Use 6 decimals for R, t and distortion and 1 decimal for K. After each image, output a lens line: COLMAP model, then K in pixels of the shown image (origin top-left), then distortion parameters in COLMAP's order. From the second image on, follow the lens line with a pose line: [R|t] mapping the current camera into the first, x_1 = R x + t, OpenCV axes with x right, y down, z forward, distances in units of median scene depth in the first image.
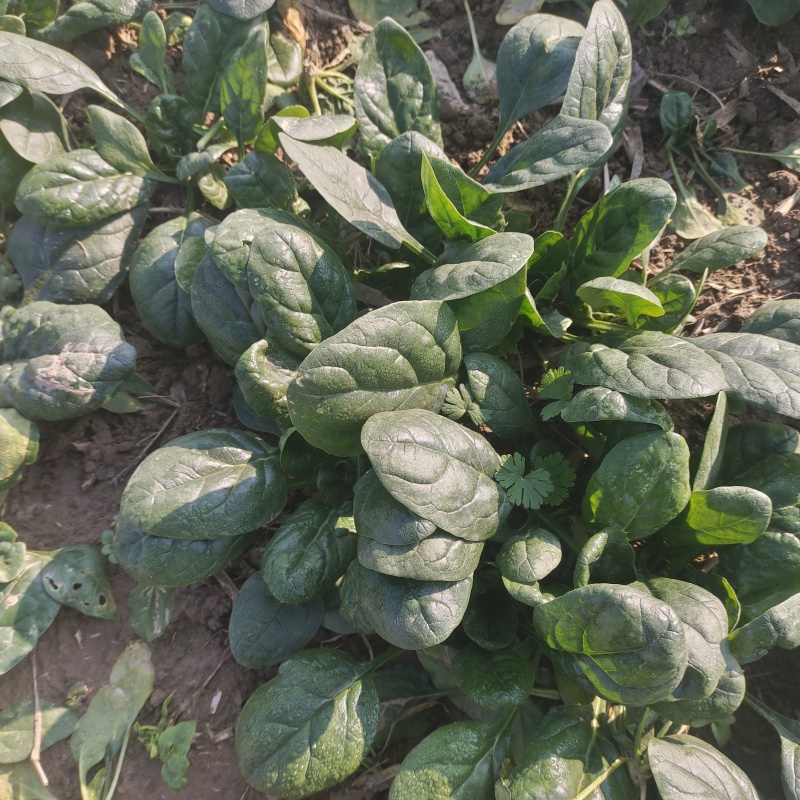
lens RADIAL K [[547.7, 0, 400.0], [0, 547.7, 400.0], [0, 0, 1]] dist [0.004377, -0.005827]
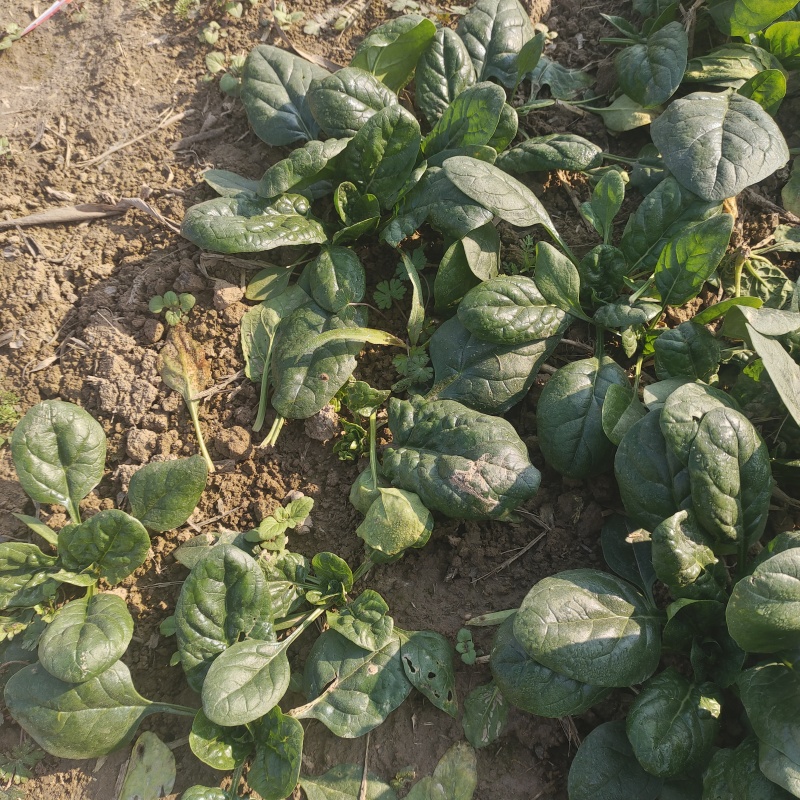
lens RADIAL K [[547.7, 0, 400.0], [0, 547.7, 400.0], [0, 0, 1]] dist [0.004377, -0.005827]
pose [[0.953493, 0.270970, -0.132009, -0.635641], [-0.279360, 0.958910, -0.049485, -0.100849], [0.113176, 0.084062, 0.990013, -0.103315]]
